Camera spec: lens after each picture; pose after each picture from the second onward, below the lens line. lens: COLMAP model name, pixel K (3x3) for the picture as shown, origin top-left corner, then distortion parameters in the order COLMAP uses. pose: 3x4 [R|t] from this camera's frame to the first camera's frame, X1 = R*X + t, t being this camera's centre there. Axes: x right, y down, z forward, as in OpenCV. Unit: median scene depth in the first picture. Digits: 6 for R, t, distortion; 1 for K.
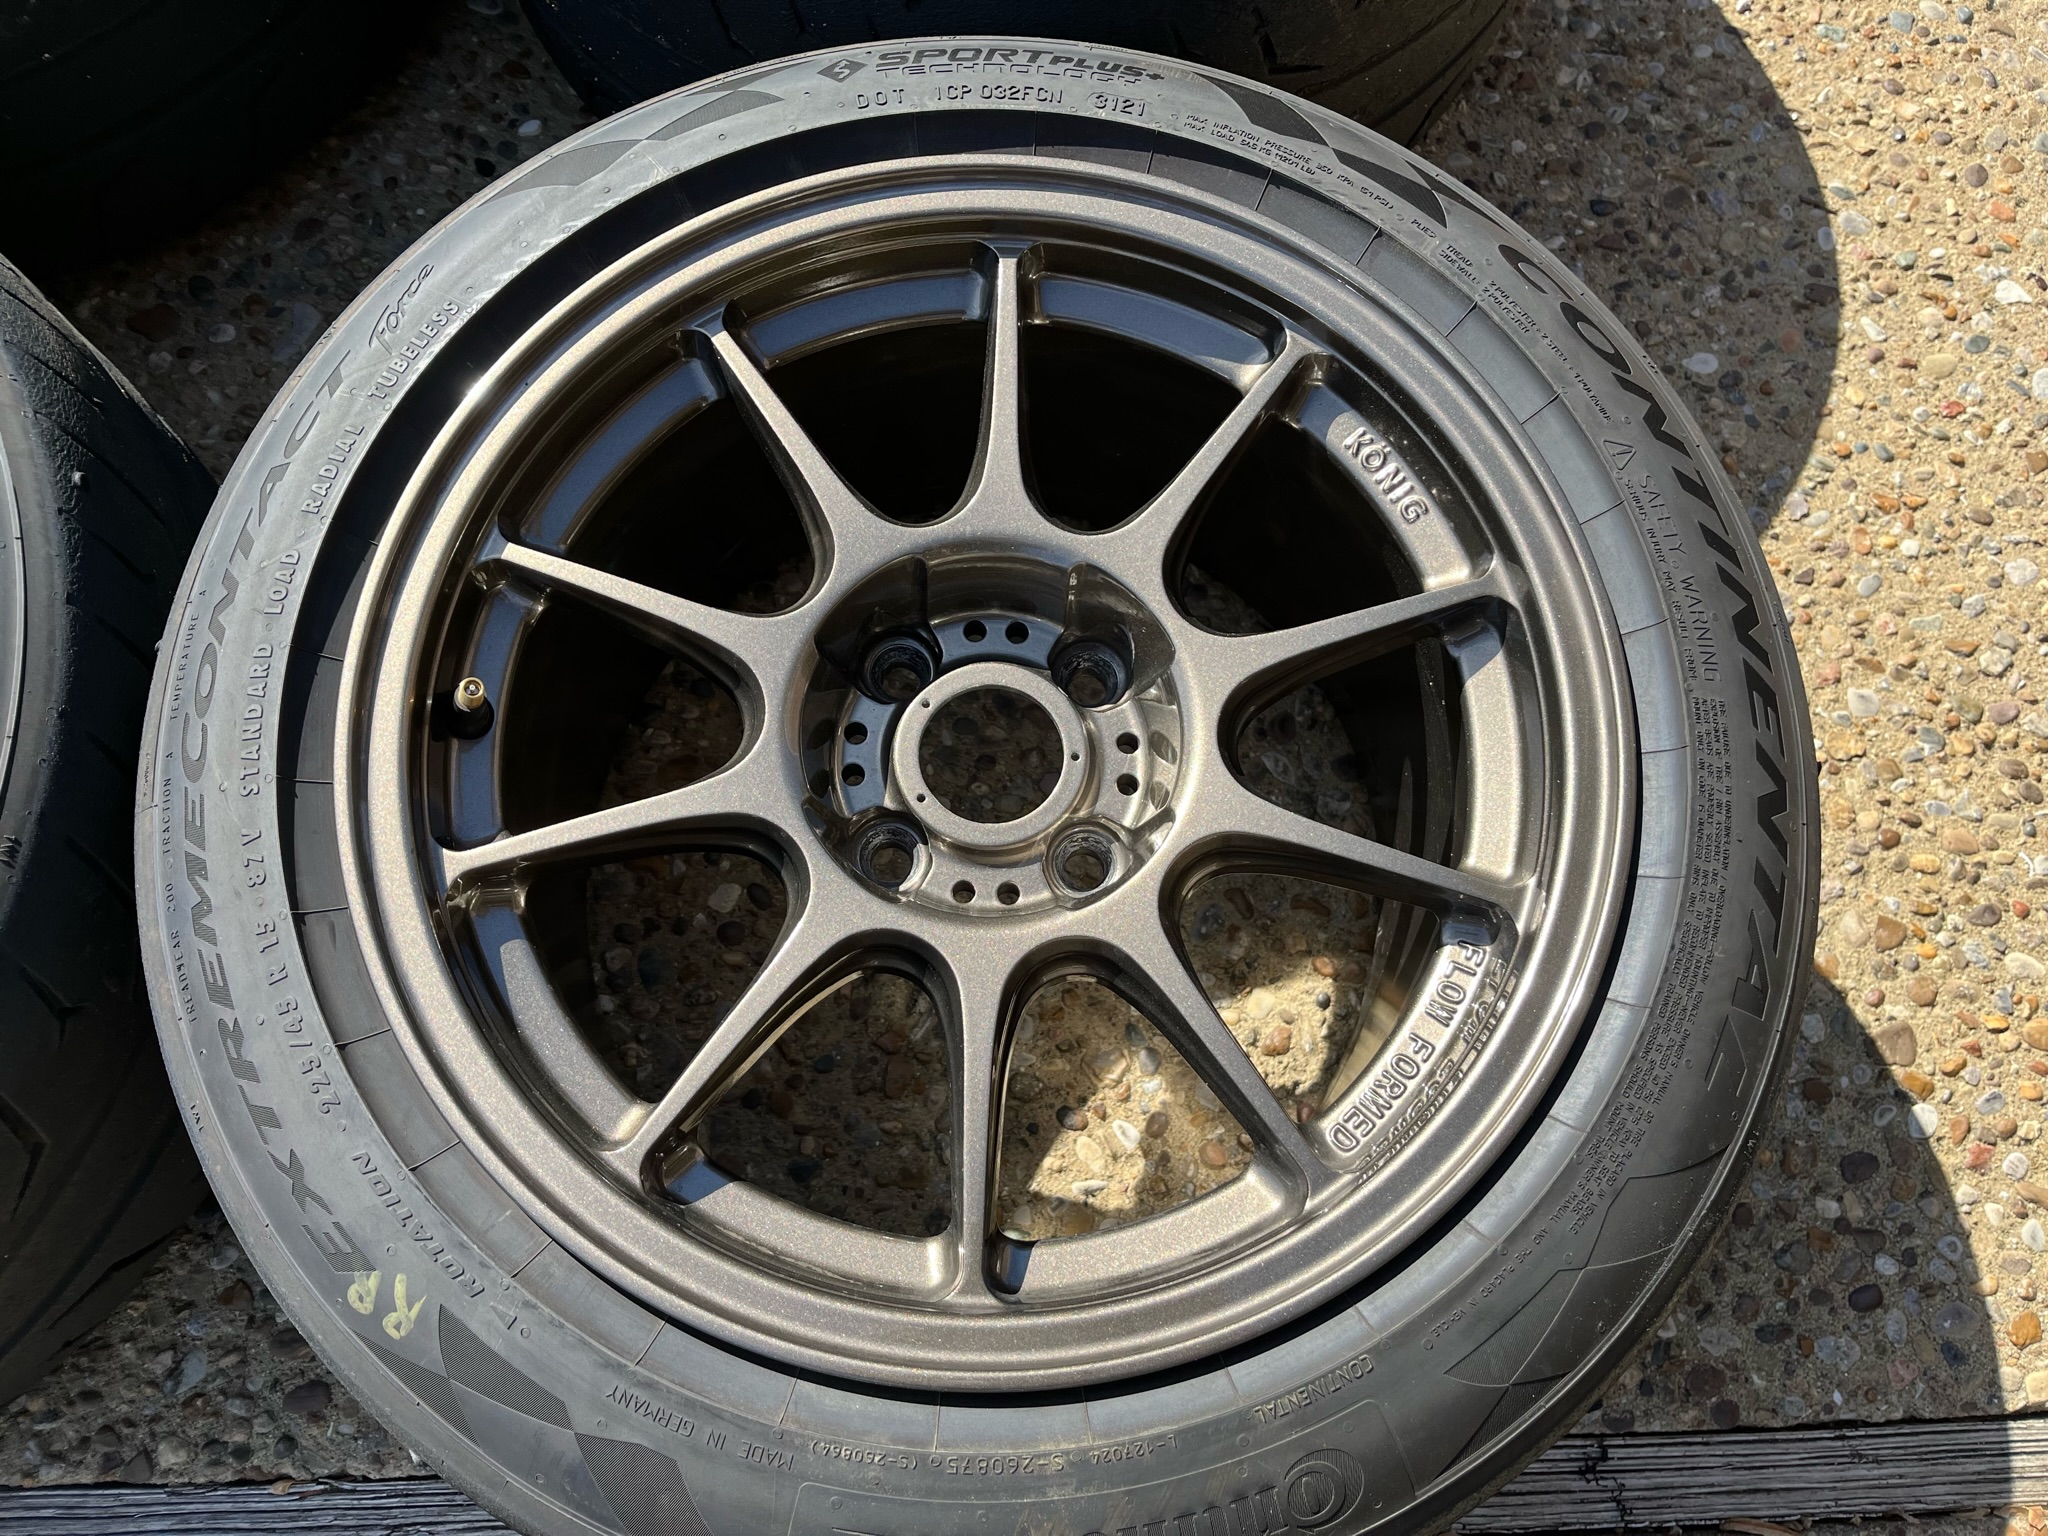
lens RADIAL K [[1537.7, 0, 1042.9], [0, 1537.7, 792.6], [0, 0, 1]] dist [0.065242, -0.106789]
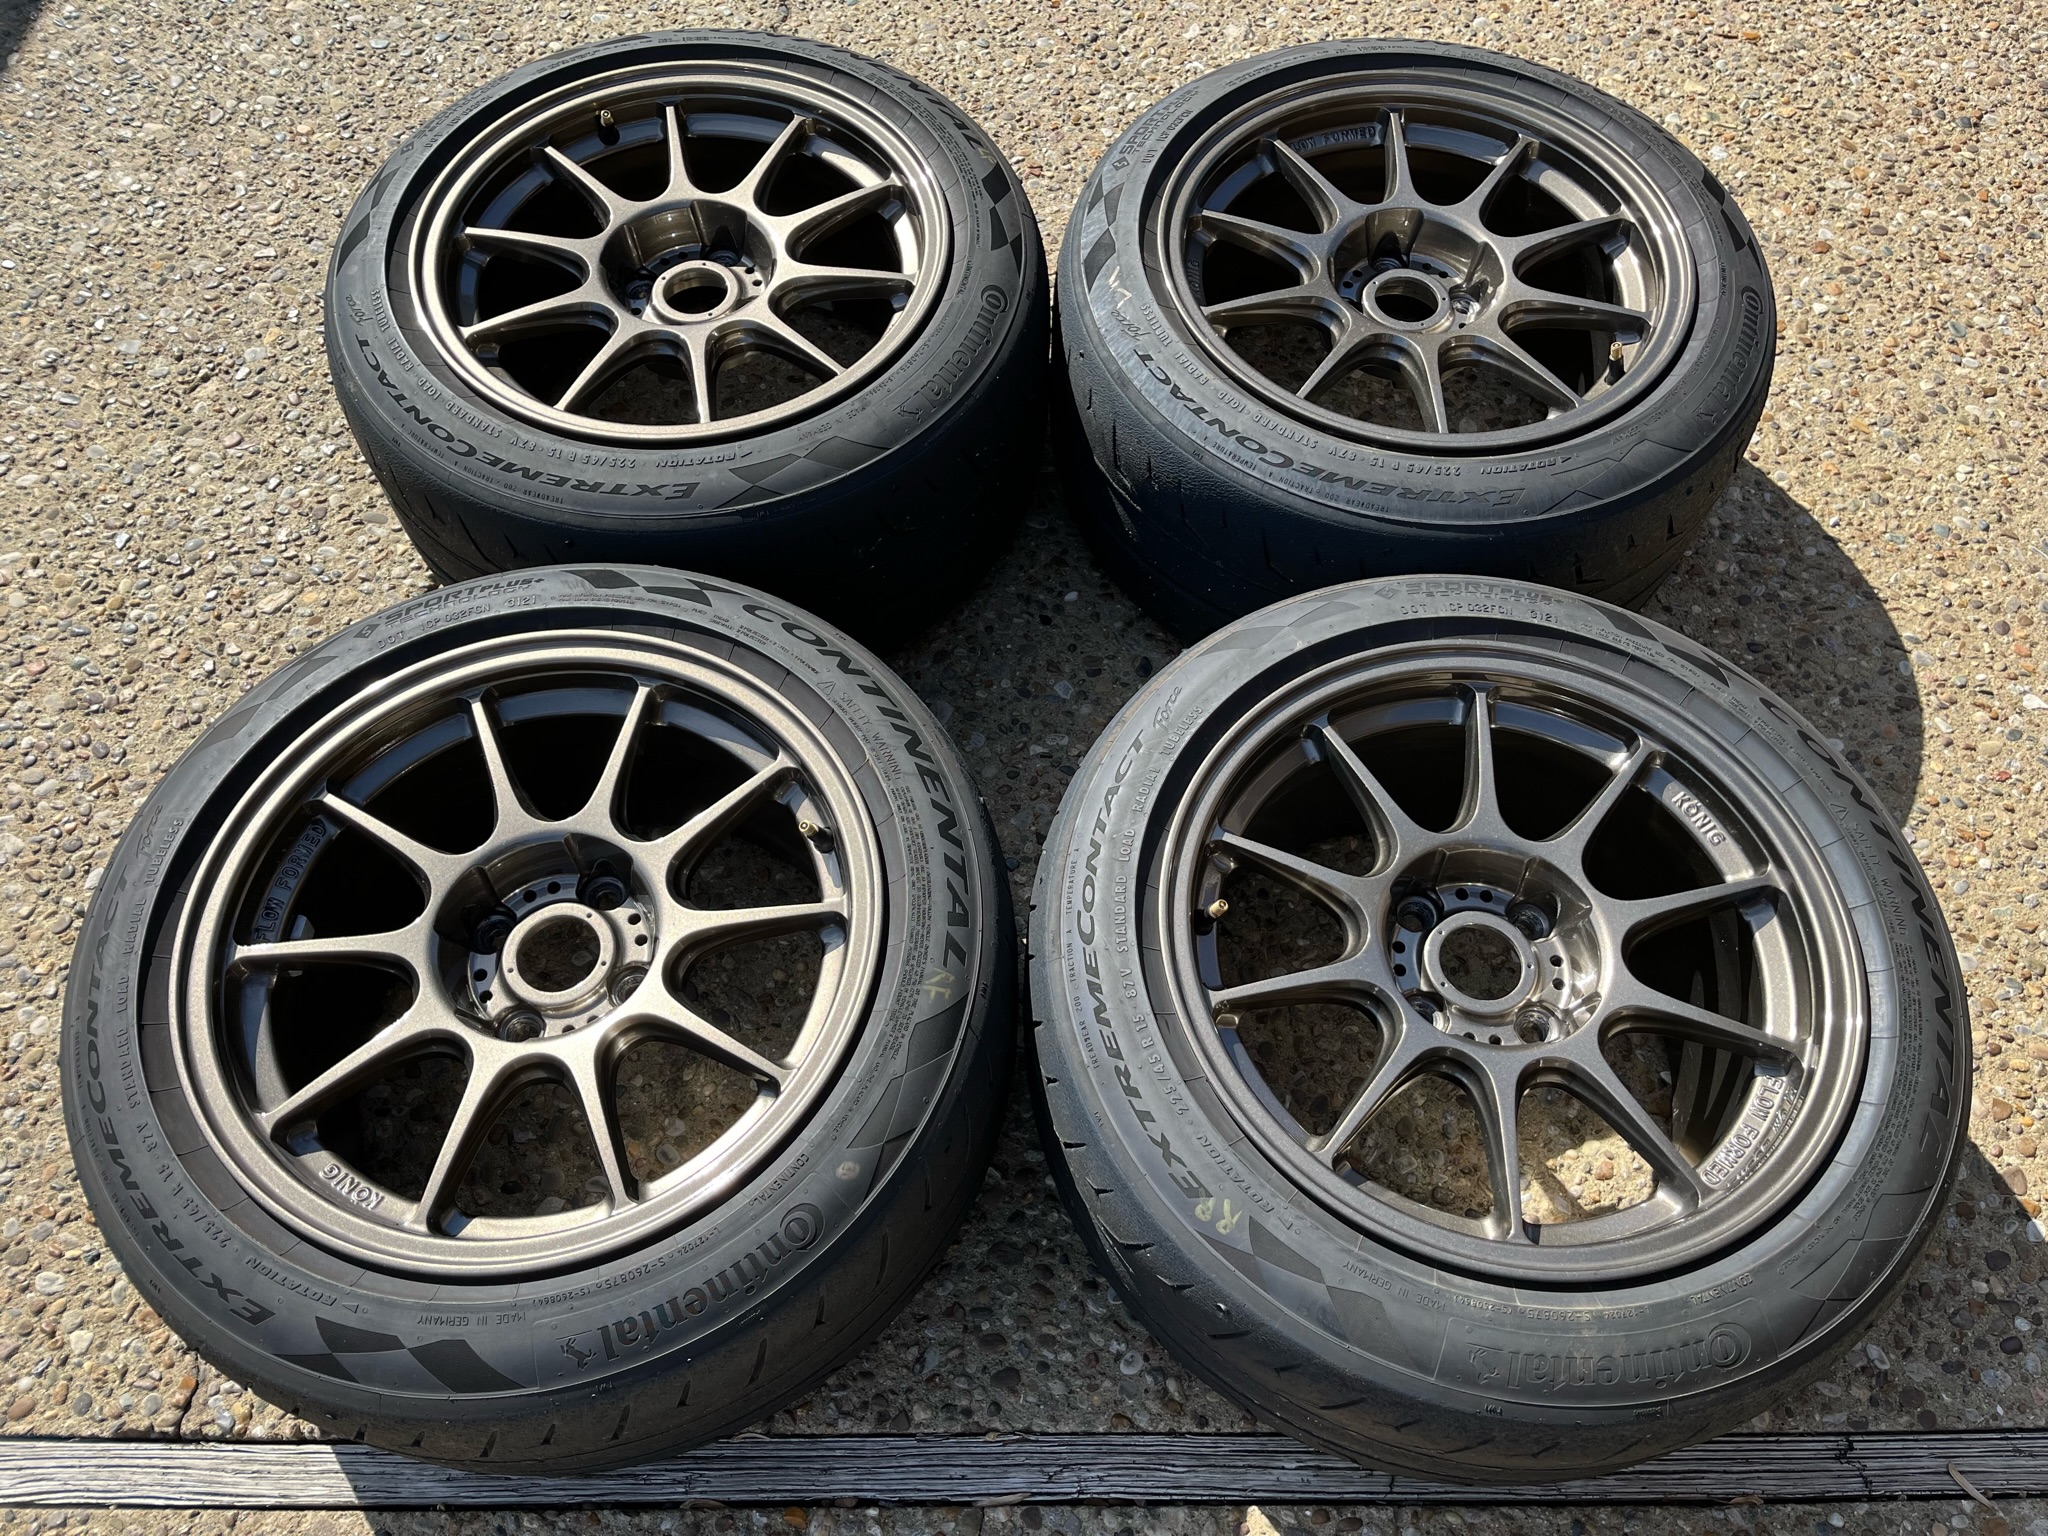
lens RADIAL K [[1505.4, 0, 1027.3], [0, 1505.4, 793.7], [0, 0, 1]] dist [0.062926, -0.094032]
pose [[0.999200, 0.012657, -0.037926, -0.341411], [-0.020512, 0.976499, -0.214545, 0.119956], [0.034319, 0.215151, 0.975977, -0.531058]]
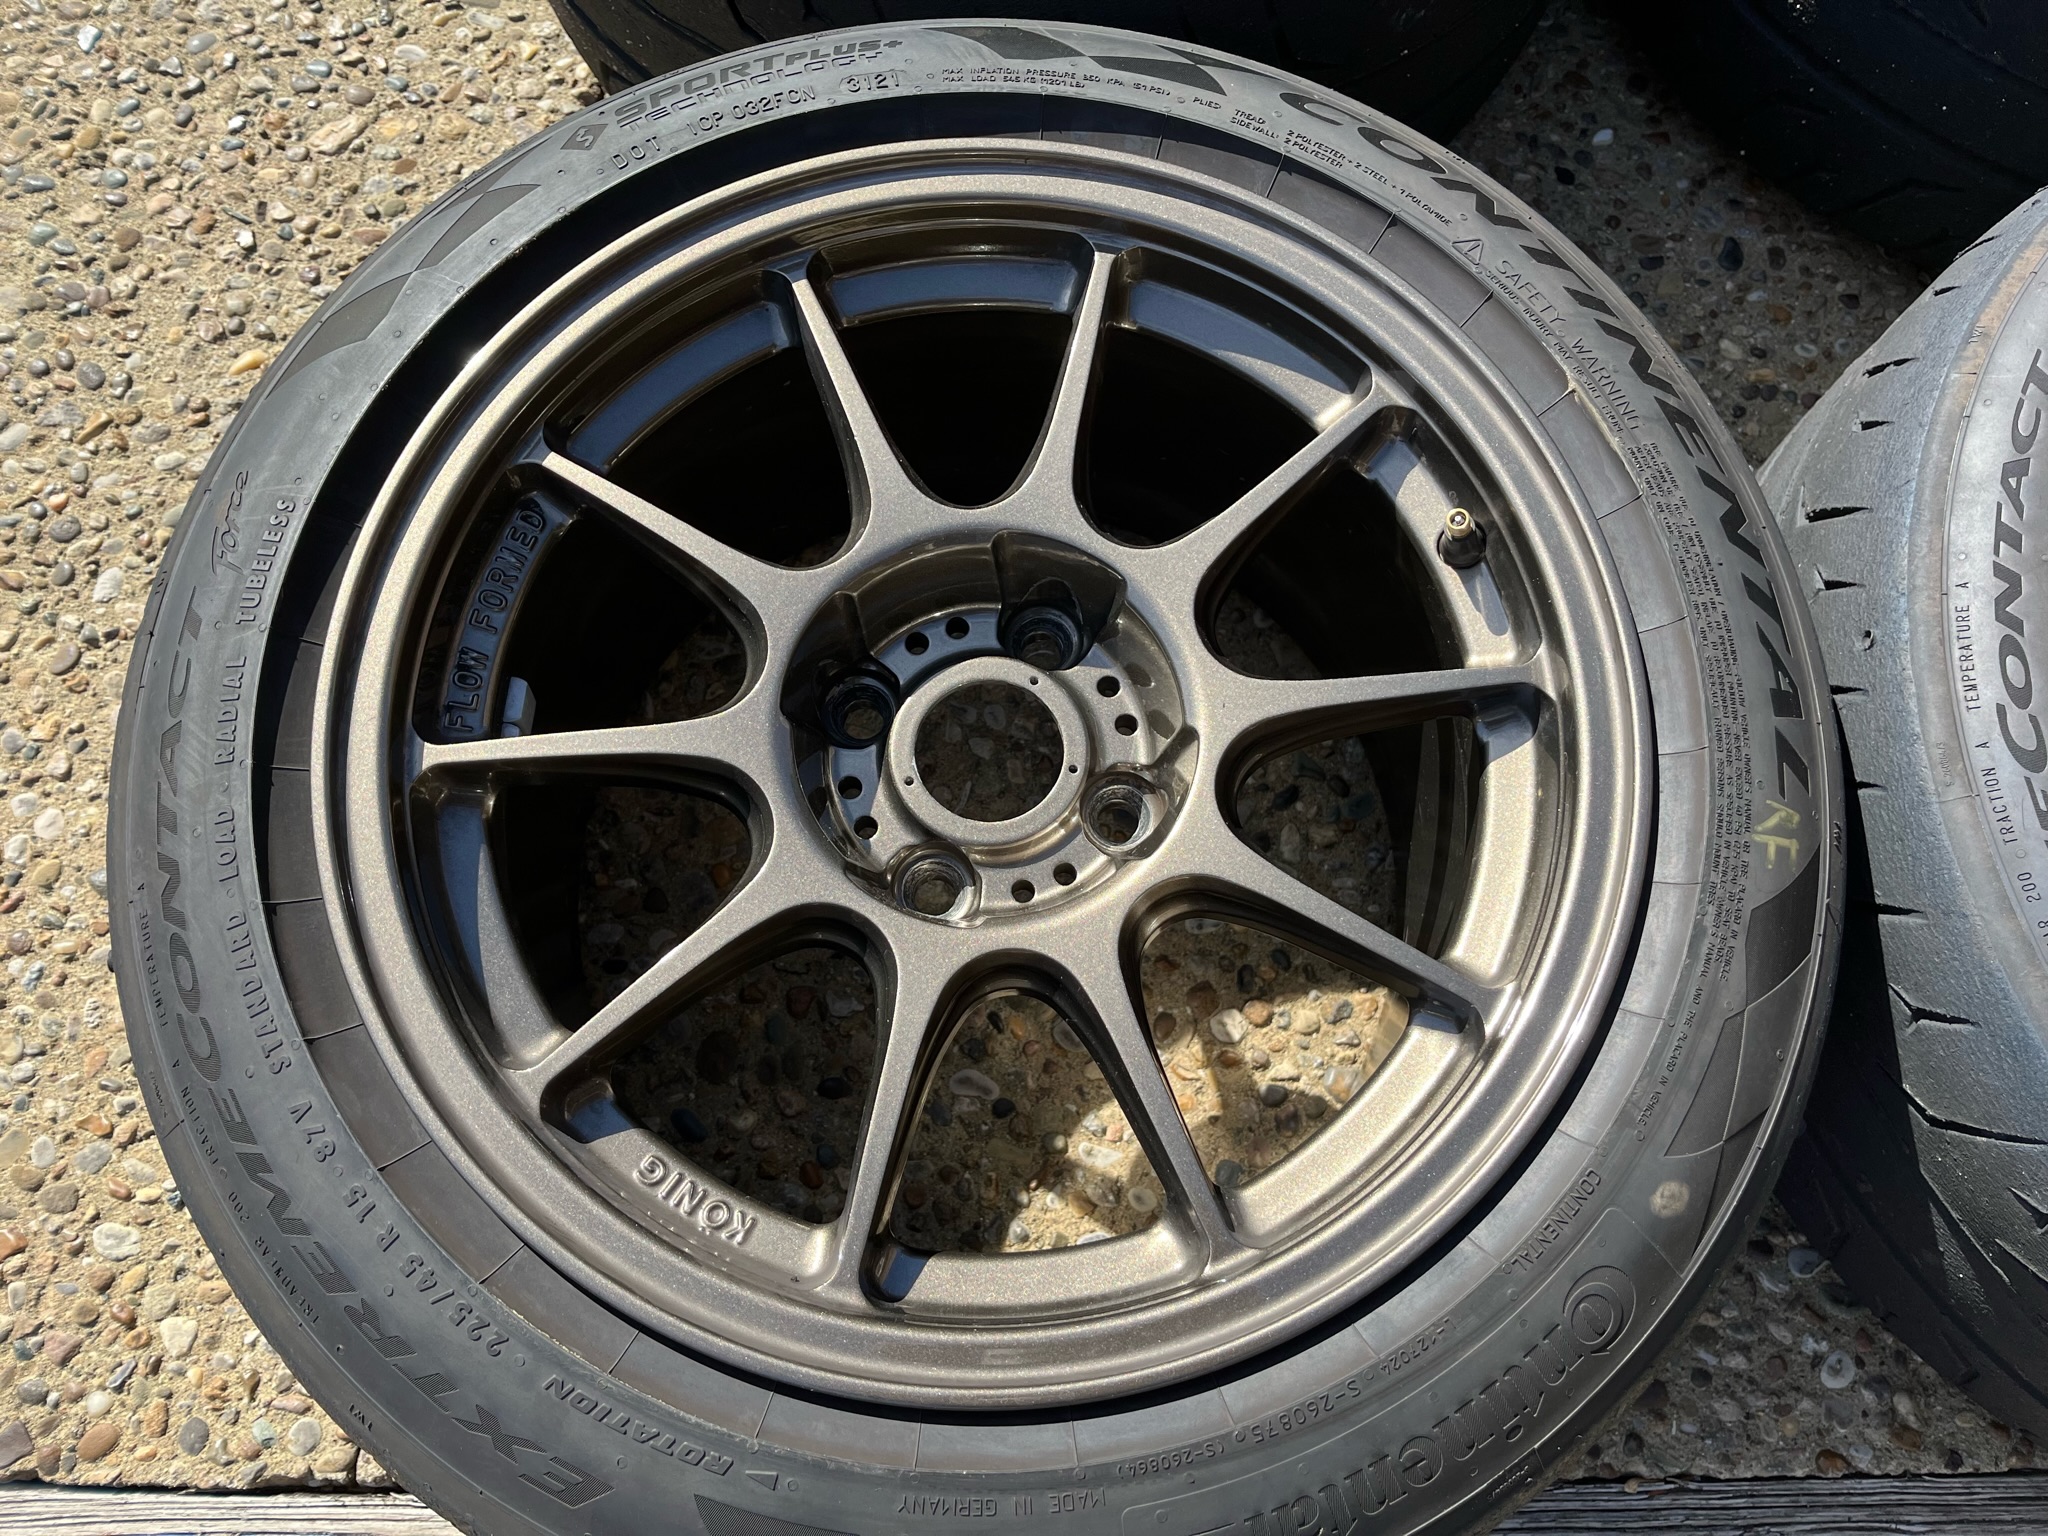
lens RADIAL K [[1537.7, 0, 1023.8], [0, 1537.7, 768.0], [0, 0, 1]] dist [0.065242, -0.106789]
pose [[0.999331, 0.024410, -0.027229, -0.728322], [-0.024827, 0.999578, -0.015094, 0.009799], [0.026849, 0.015760, 0.999515, -0.013051]]
